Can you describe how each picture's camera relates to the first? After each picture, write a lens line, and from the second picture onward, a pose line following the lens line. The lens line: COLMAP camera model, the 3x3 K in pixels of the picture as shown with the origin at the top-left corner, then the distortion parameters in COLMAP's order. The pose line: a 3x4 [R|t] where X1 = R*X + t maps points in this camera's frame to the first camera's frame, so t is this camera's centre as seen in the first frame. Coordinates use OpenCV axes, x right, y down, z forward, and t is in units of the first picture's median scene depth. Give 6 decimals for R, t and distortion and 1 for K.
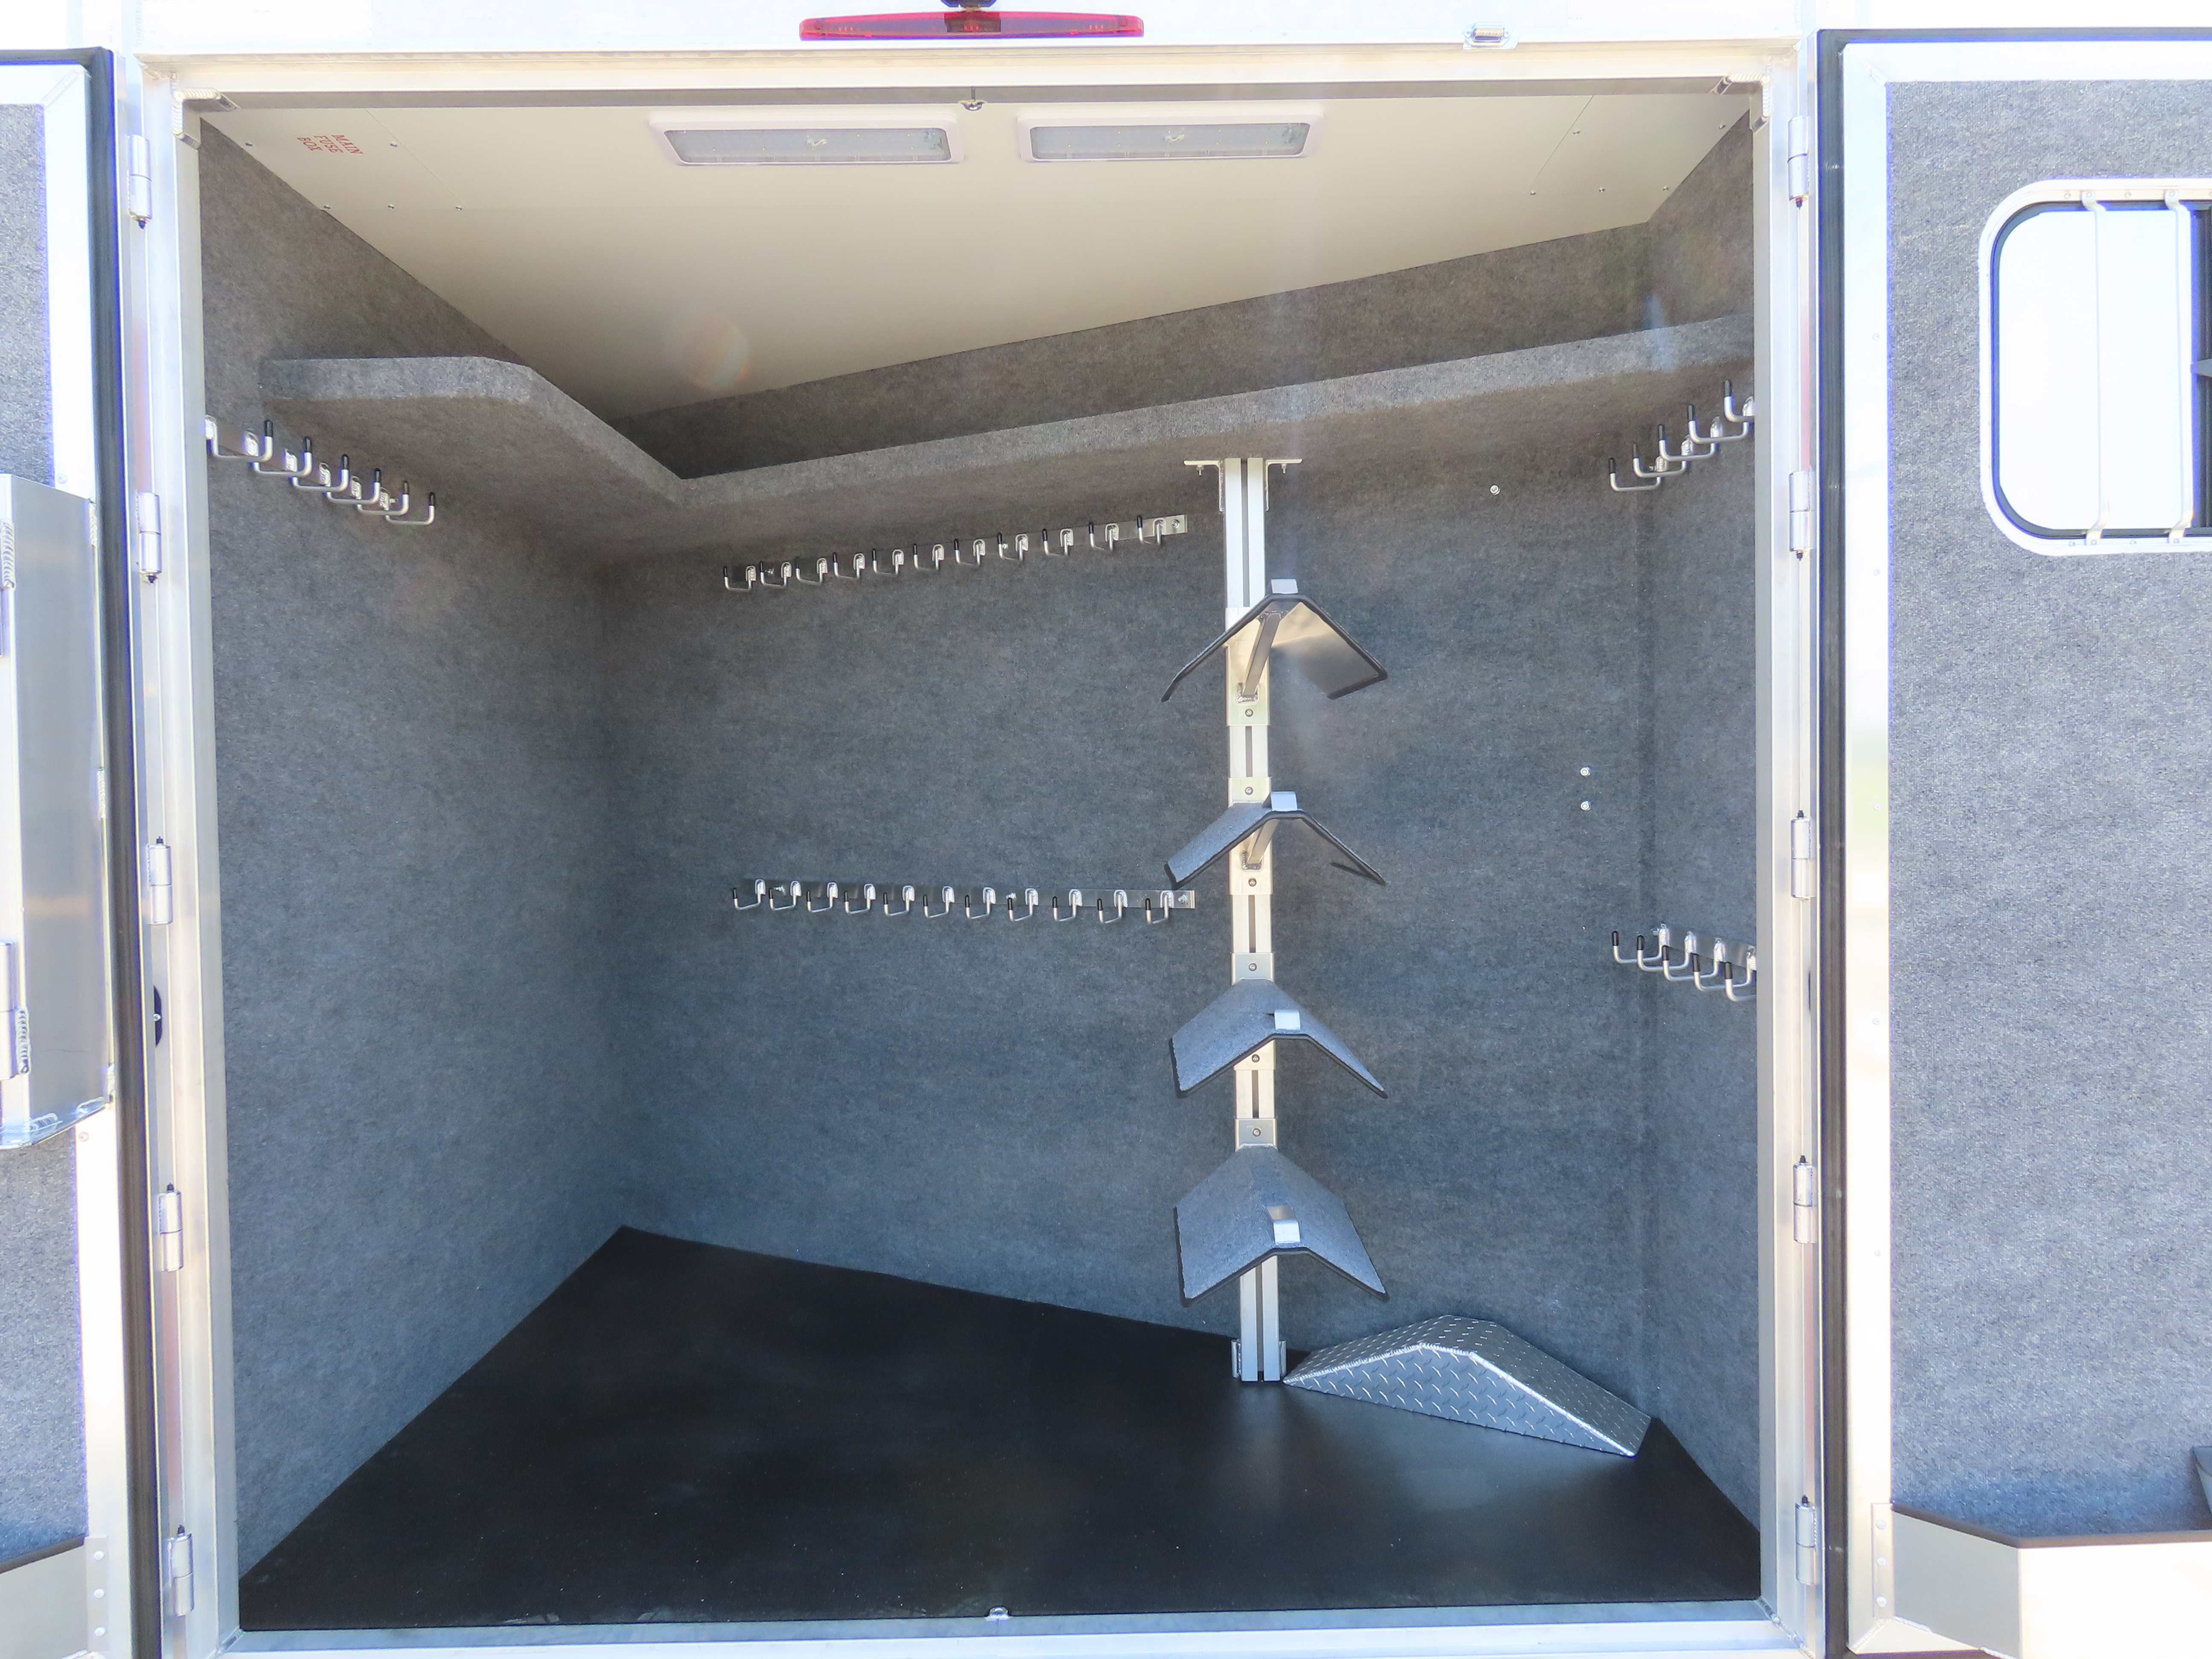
lens RADIAL K [[1382.3, 0, 1106.9], [0, 1382.3, 833.4], [0, 0, 1]] dist [-0.009213, 0.000743]
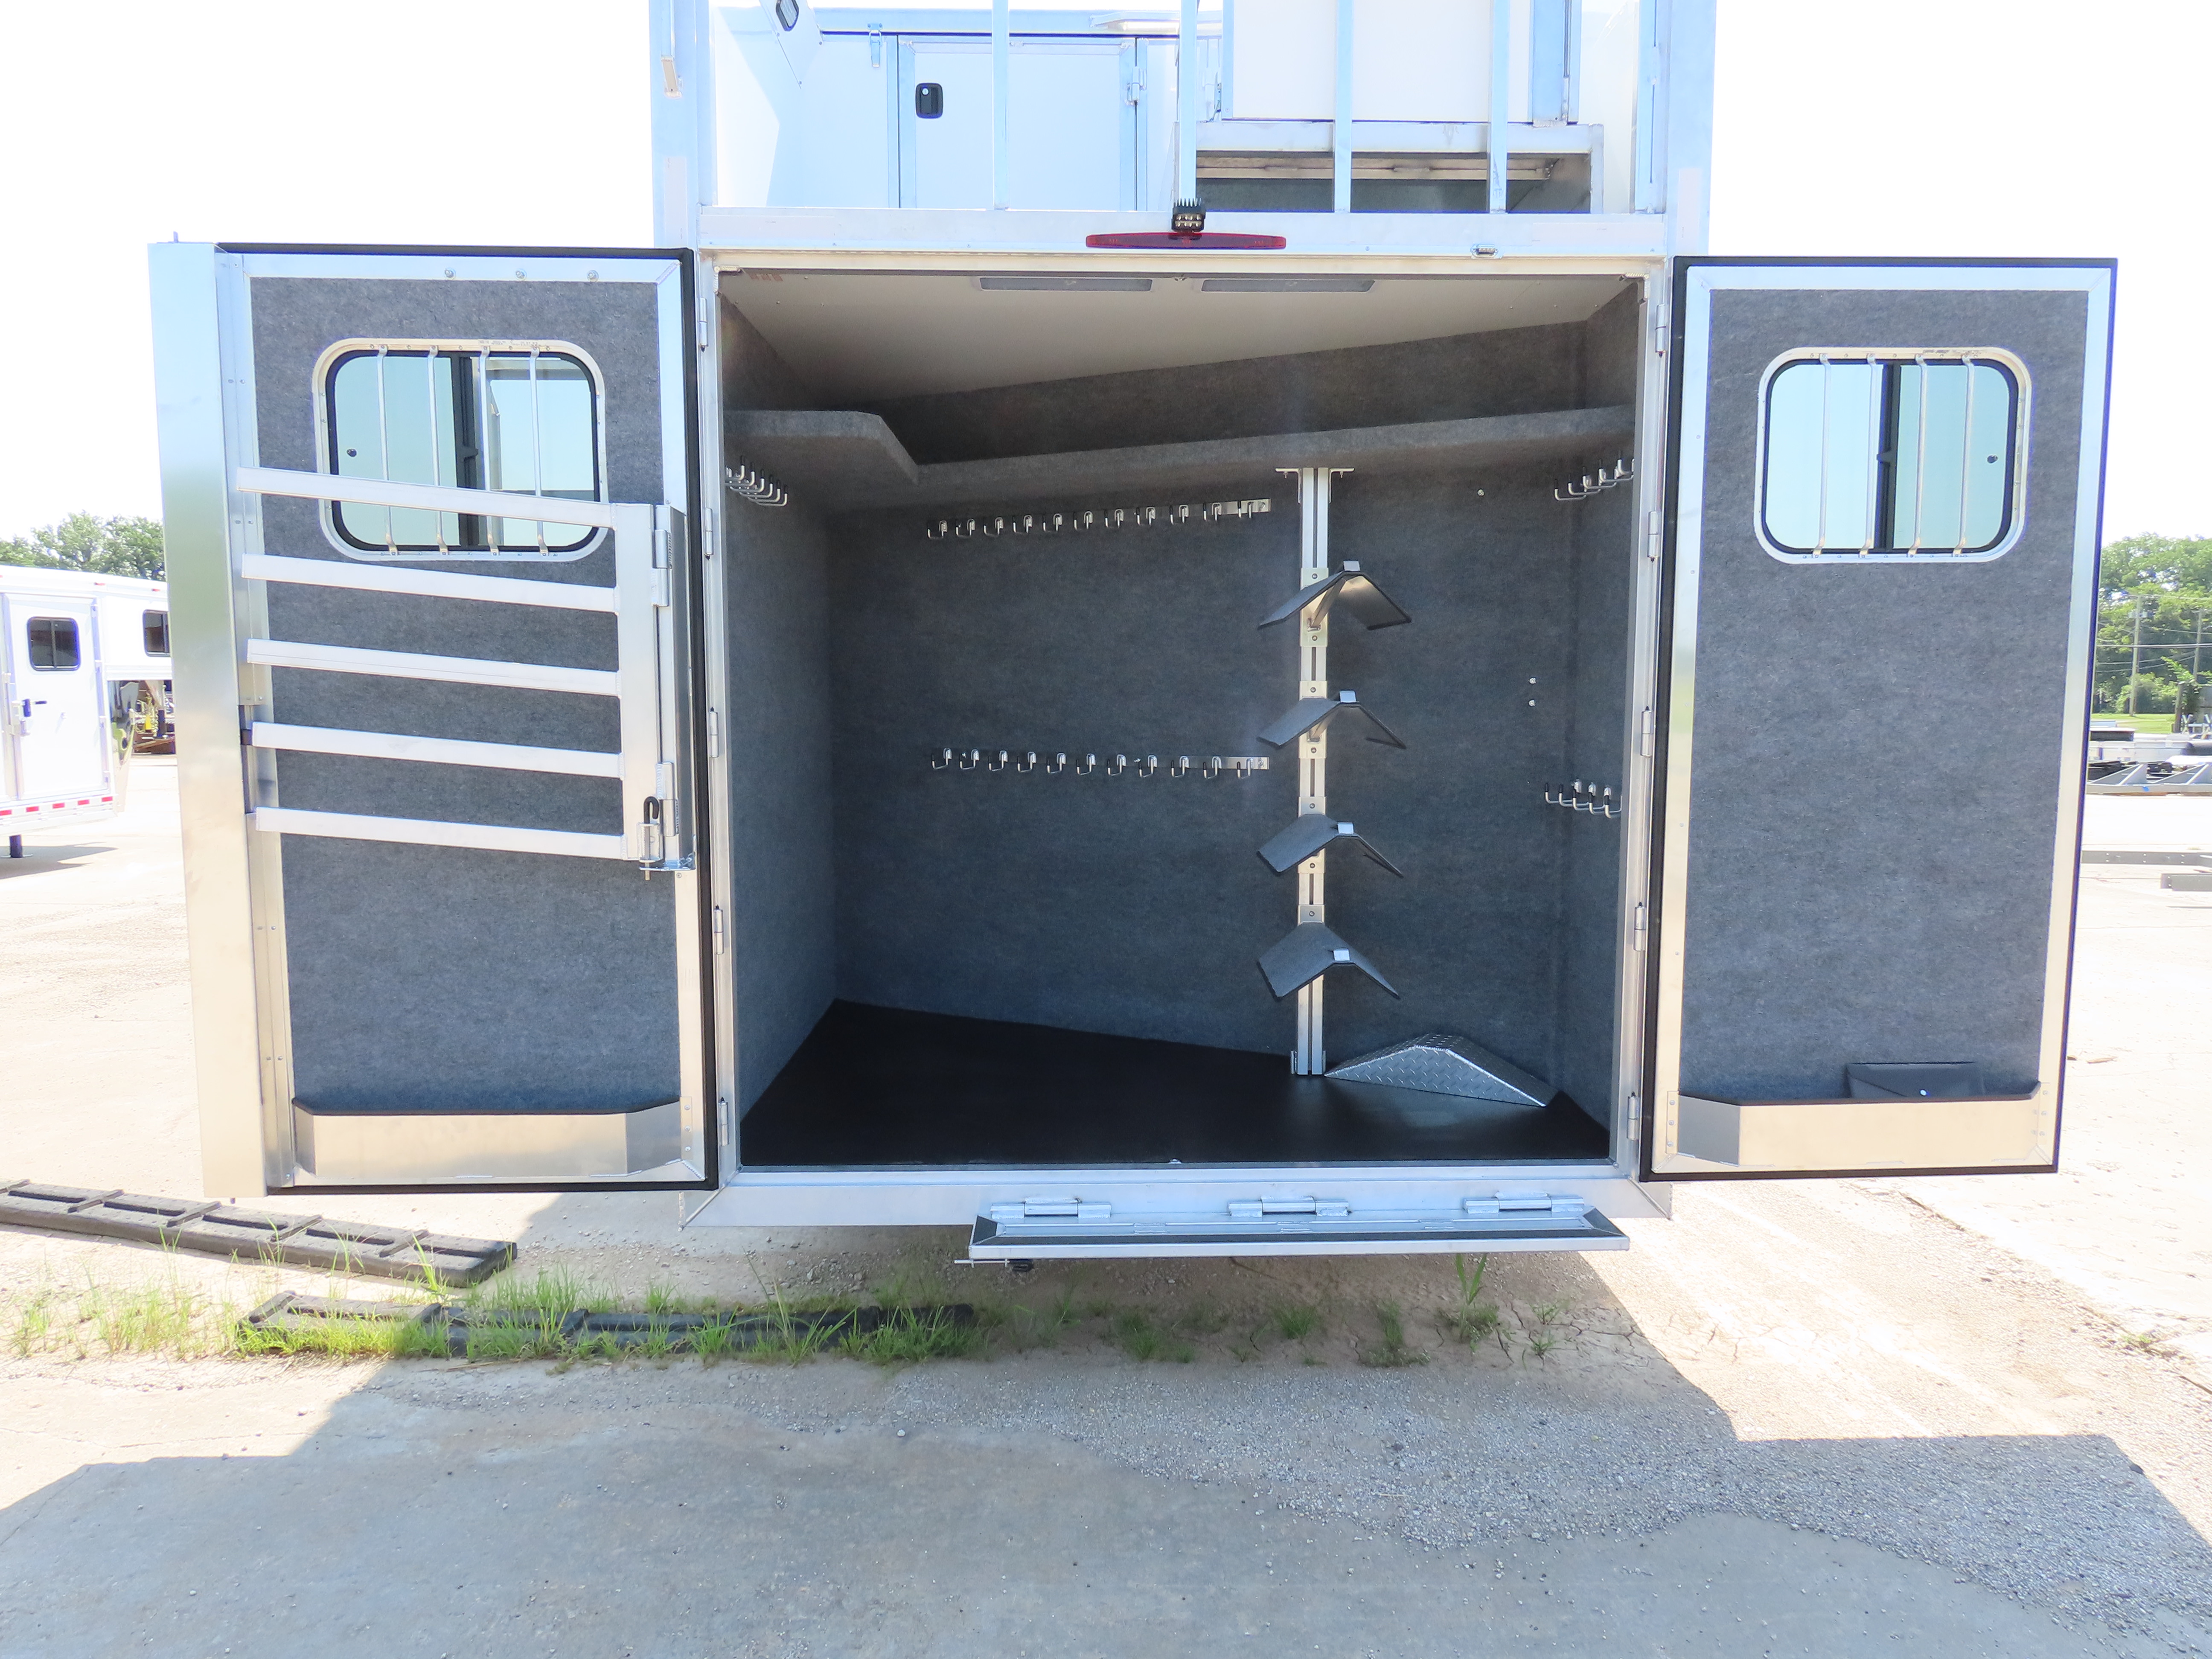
lens RADIAL K [[1382.3, 0, 1103.6], [0, 1382.3, 835.0], [0, 0, 1]] dist [-0.009213, 0.000743]
pose [[0.999810, 0.013754, 0.013826, -0.169094], [-0.014762, 0.997027, 0.075629, 0.019456], [-0.012745, -0.075819, 0.997040, -0.607043]]
